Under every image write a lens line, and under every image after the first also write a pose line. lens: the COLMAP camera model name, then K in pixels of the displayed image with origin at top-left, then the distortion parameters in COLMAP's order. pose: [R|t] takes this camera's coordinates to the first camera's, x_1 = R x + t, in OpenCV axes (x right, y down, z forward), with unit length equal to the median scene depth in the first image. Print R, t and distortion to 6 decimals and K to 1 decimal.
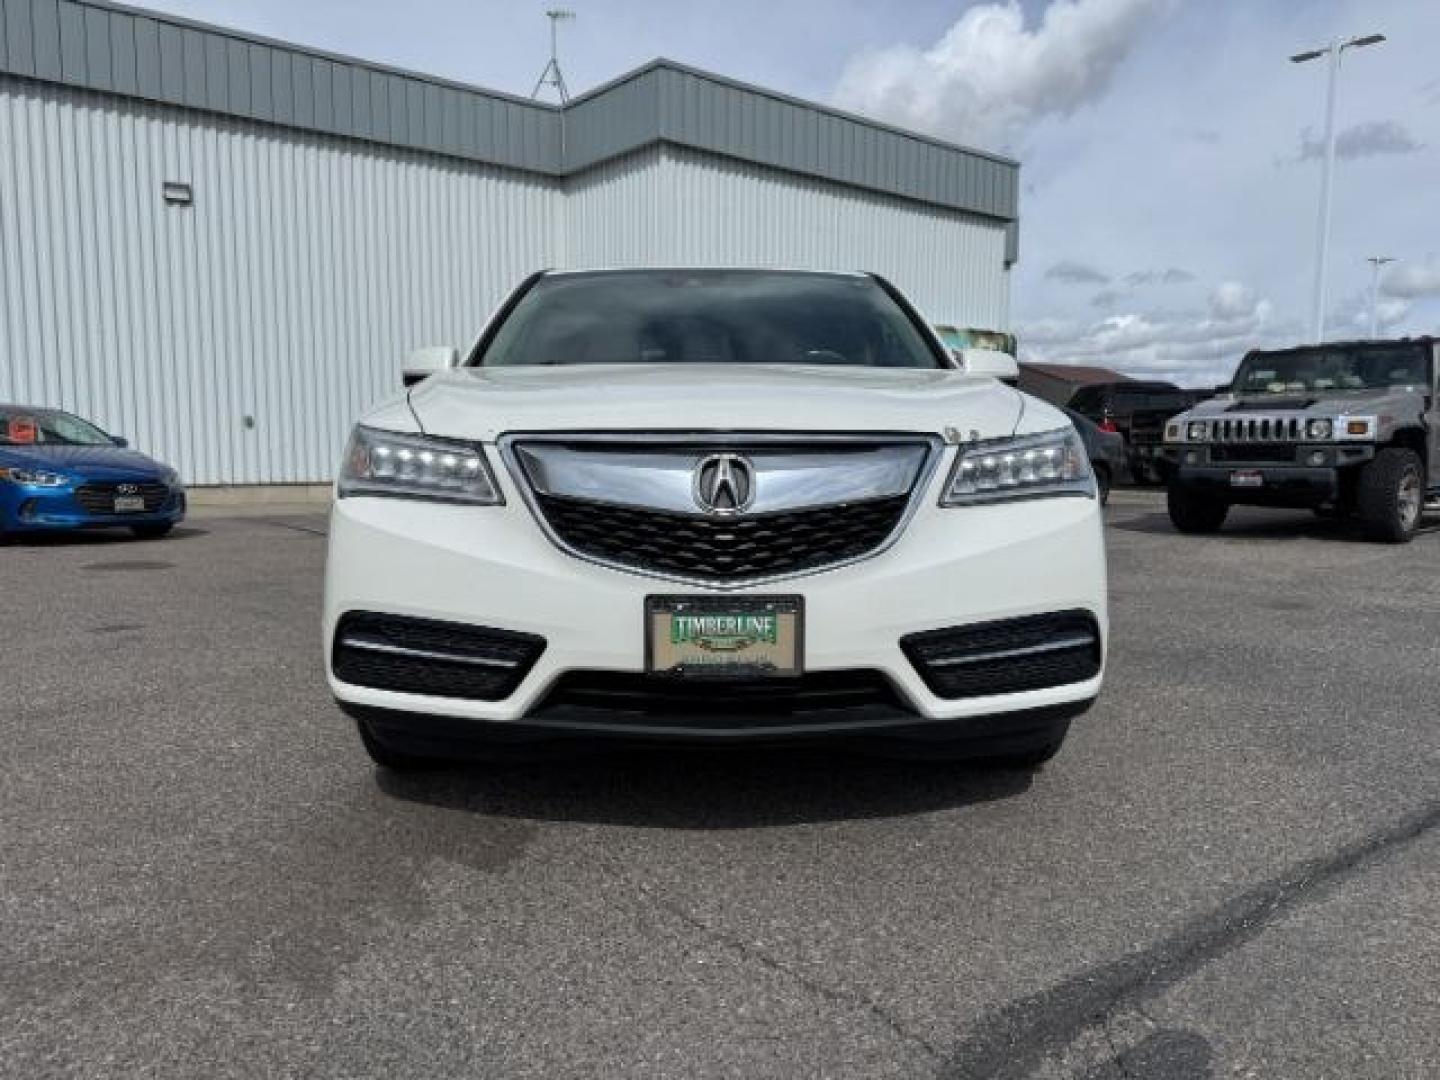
lens RADIAL K [[1034.2, 0, 715.4], [0, 1034.2, 537.3], [0, 0, 1]] dist [0.002039, -0.000852]
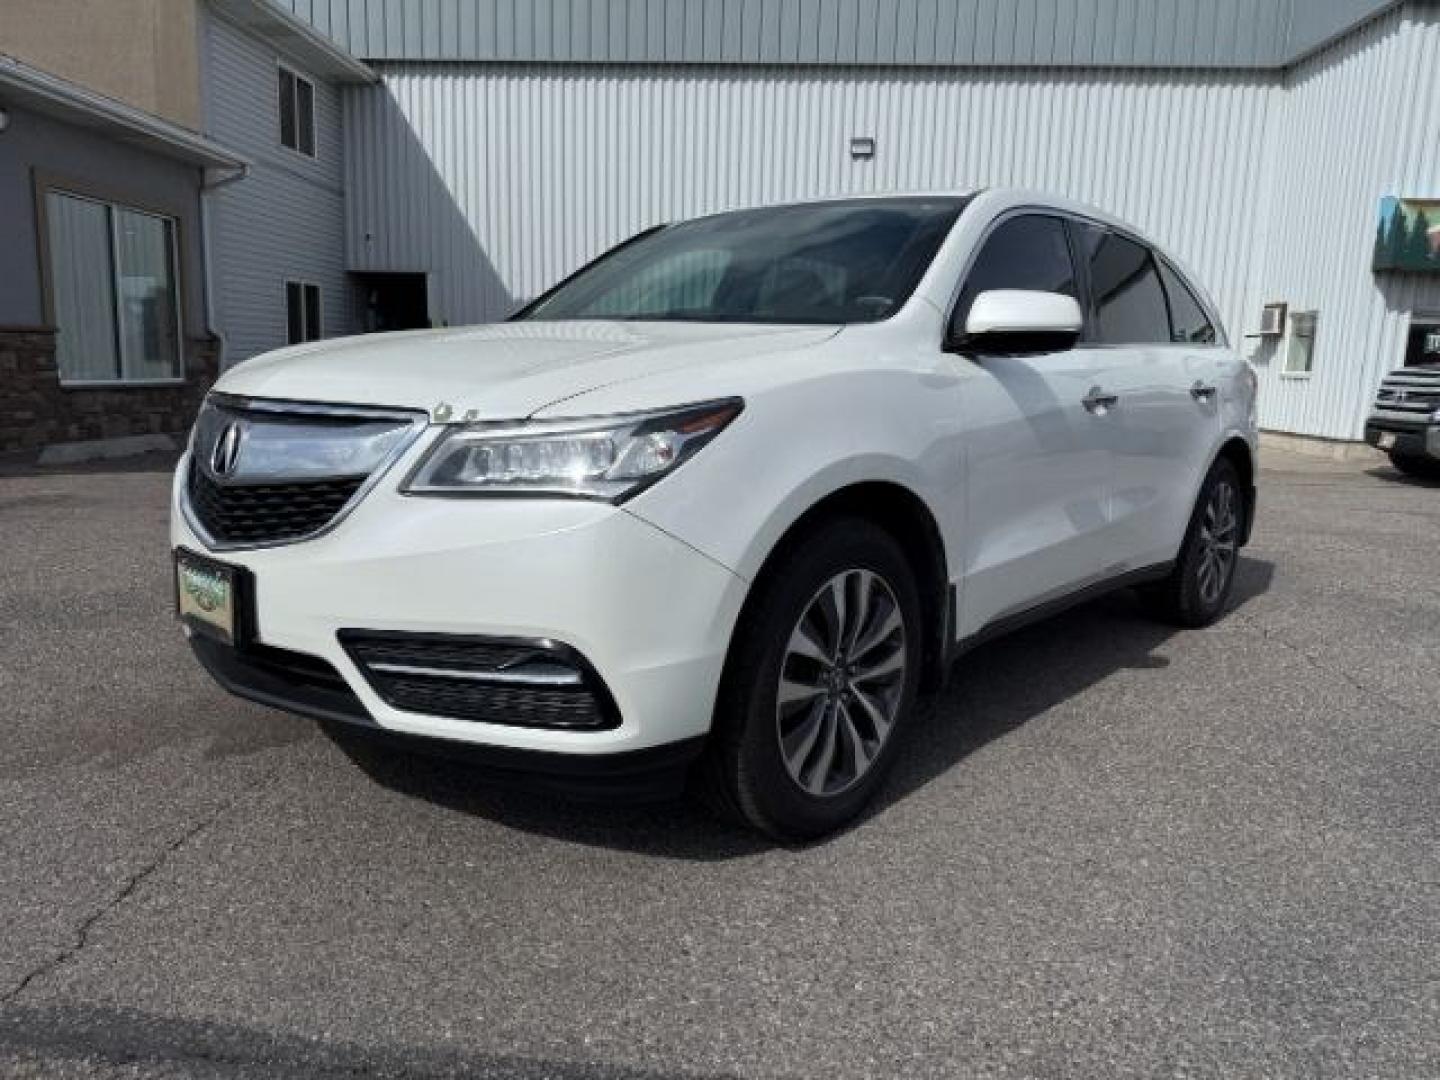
lens RADIAL K [[1034.2, 0, 715.4], [0, 1034.2, 537.3], [0, 0, 1]] dist [0.002039, -0.000852]
pose [[0.730391, 0.130777, -0.670392, 0.963416], [-0.088056, 0.991337, 0.097449, -0.097787], [0.677329, -0.012144, 0.735580, 0.501329]]
